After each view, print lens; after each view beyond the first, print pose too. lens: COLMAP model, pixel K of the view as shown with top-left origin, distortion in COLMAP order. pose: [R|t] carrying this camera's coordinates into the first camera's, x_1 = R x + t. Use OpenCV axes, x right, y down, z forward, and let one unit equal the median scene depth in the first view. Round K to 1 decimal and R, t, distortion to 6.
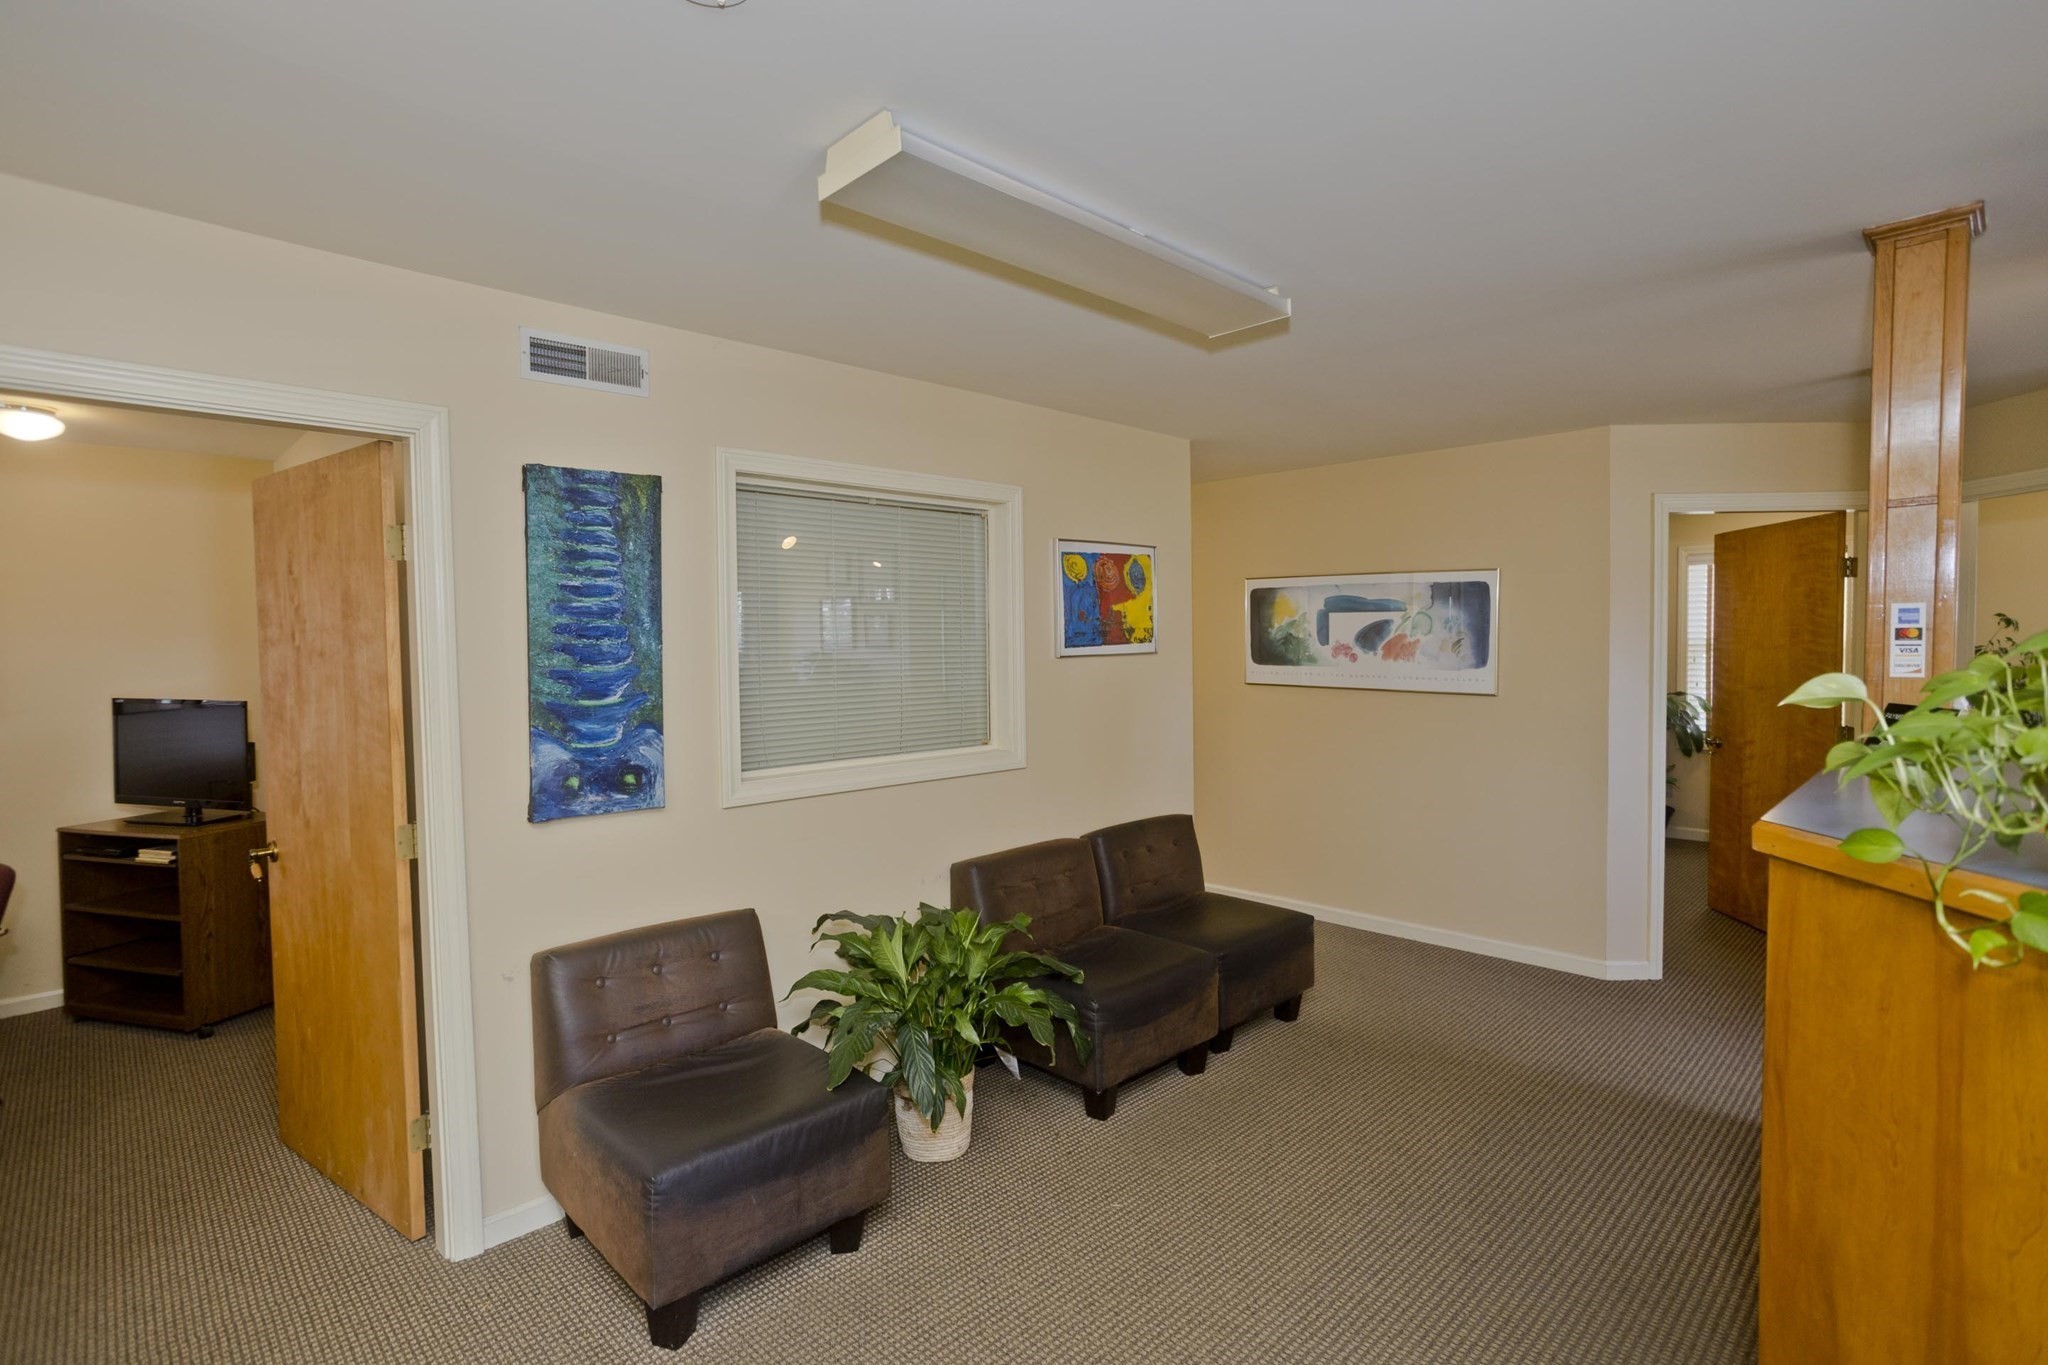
lens RADIAL K [[972.3, 0, 1022.0], [0, 972.3, 684.8], [0, 0, 1]] dist [-0.018478, 0.012969]
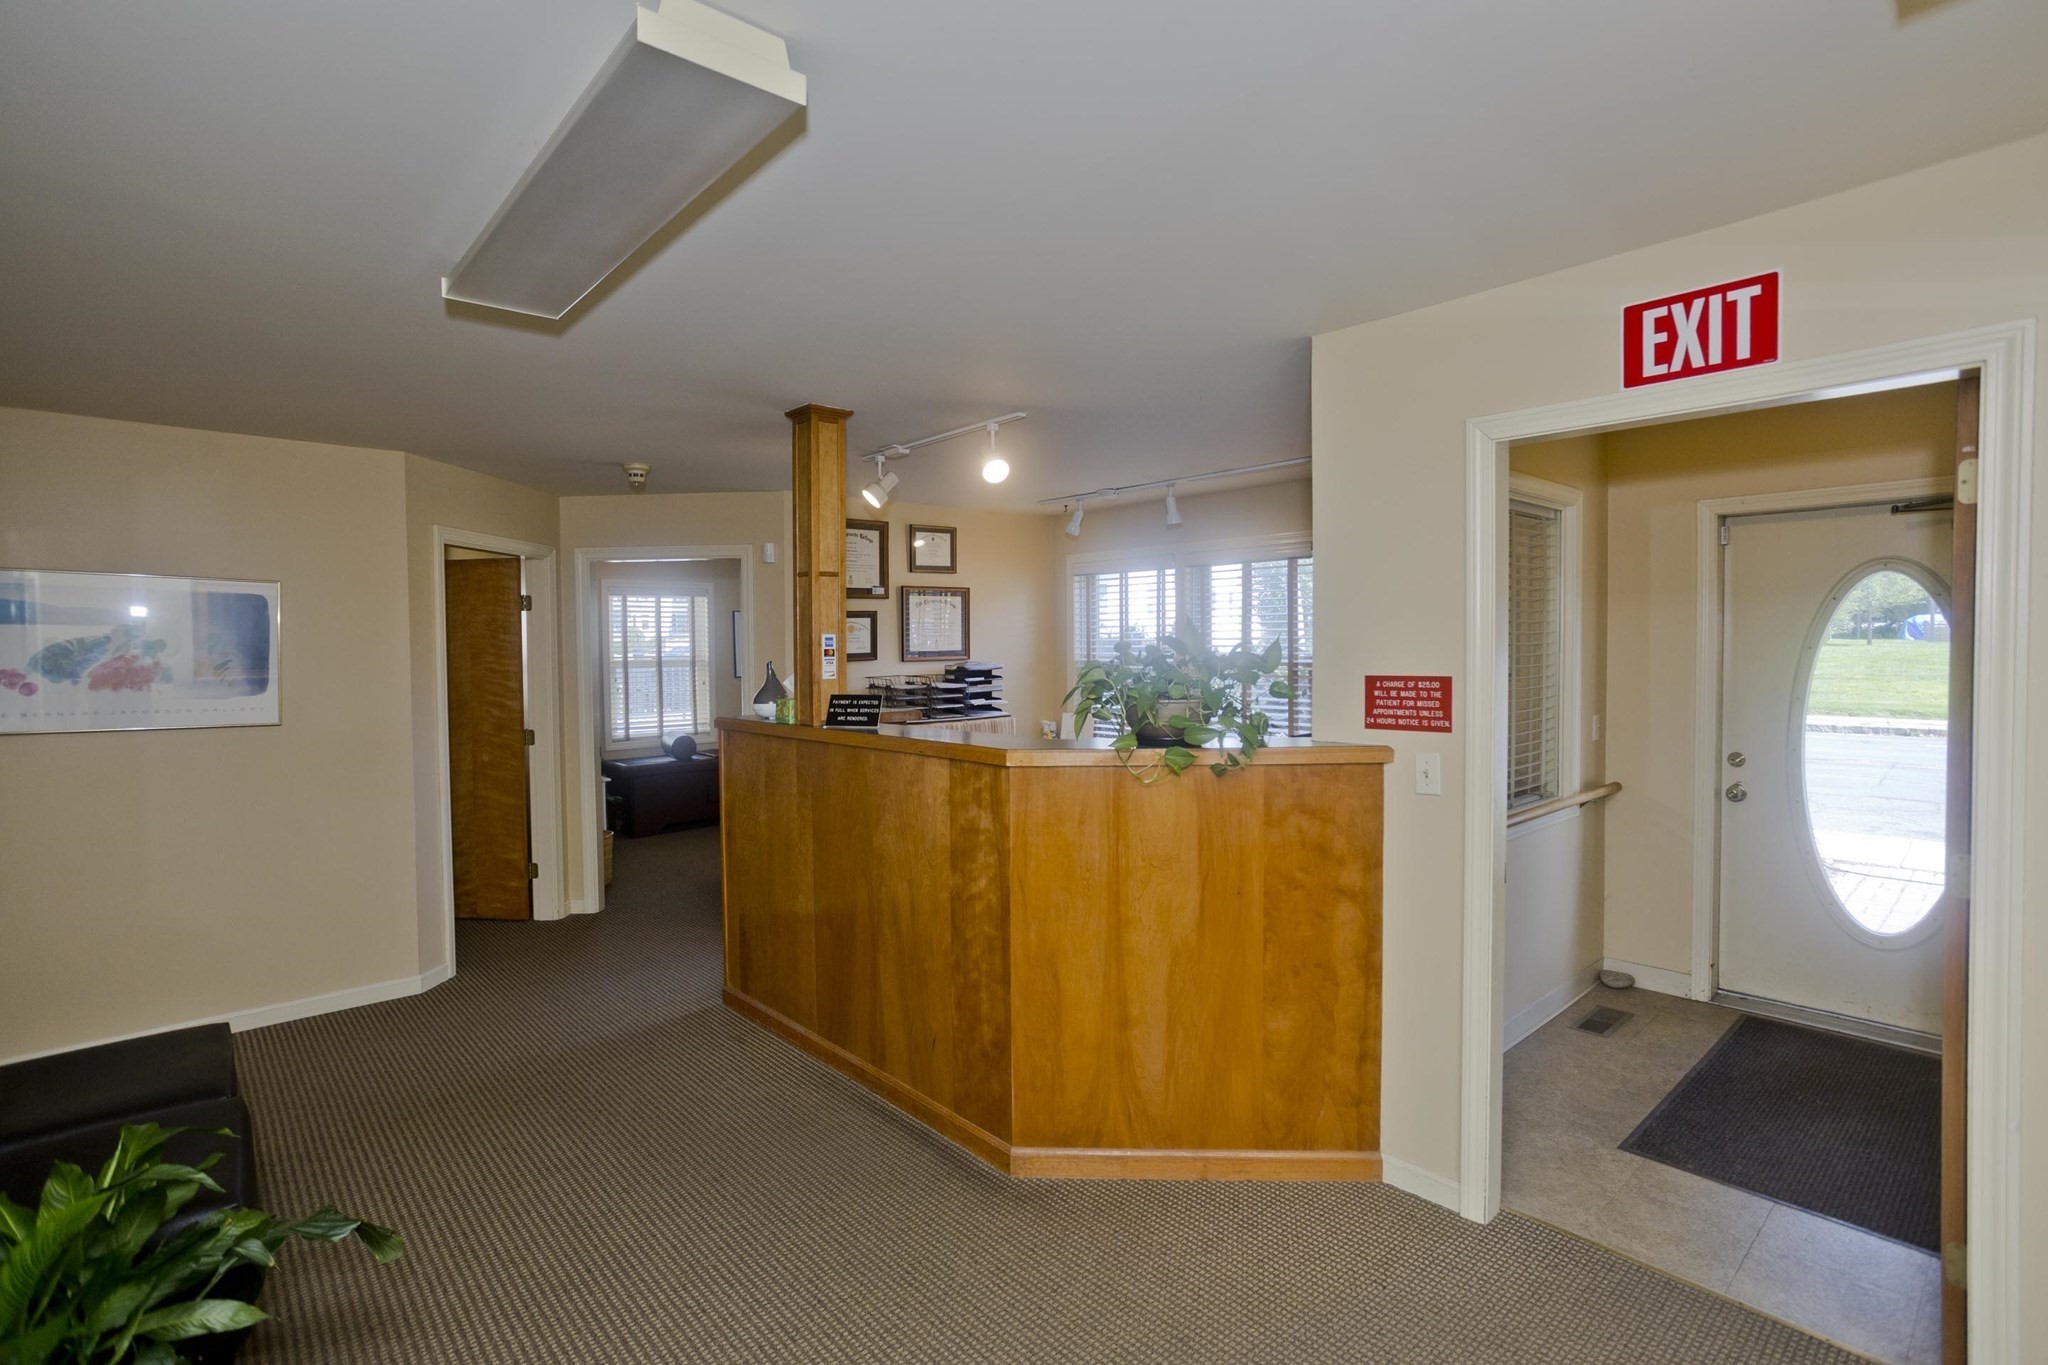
lens RADIAL K [[972.3, 0, 1033.6], [0, 972.3, 678.6], [0, 0, 1]] dist [-0.018478, 0.012969]
pose [[0.040681, -0.022074, 0.998928, -0.379090], [0.055581, 0.998258, 0.019796, -0.011024], [-0.997625, 0.054716, 0.041837, 0.291789]]
